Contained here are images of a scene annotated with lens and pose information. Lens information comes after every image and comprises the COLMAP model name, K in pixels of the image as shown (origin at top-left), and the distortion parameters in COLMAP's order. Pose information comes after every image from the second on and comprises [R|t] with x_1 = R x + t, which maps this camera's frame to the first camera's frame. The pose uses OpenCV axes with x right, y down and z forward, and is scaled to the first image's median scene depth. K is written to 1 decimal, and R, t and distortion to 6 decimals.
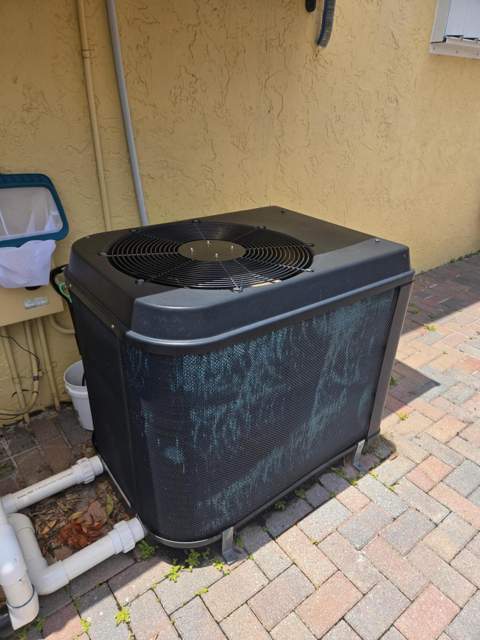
lens RADIAL K [[433.0, 0, 248.7], [0, 433.0, 322.0], [0, 0, 1]] dist [0.071645, -0.063812]
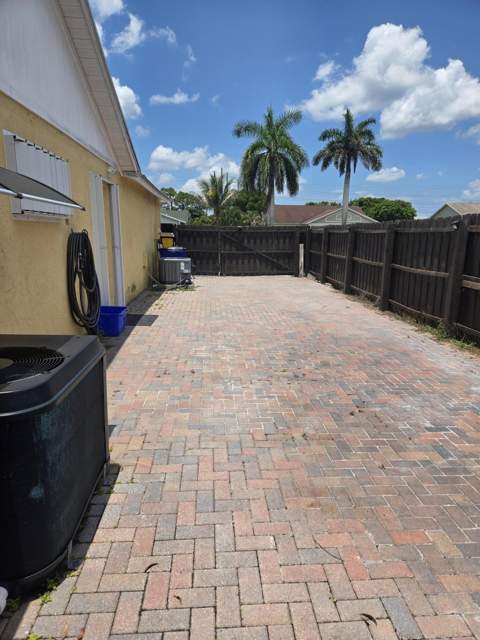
lens RADIAL K [[433.0, 0, 248.7], [0, 433.0, 322.0], [0, 0, 1]] dist [0.071645, -0.063812]
pose [[0.545371, -0.197393, 0.814621, -0.549267], [0.394810, 0.917806, -0.041921, 0.073297], [-0.739389, 0.344483, 0.578477, -0.372348]]
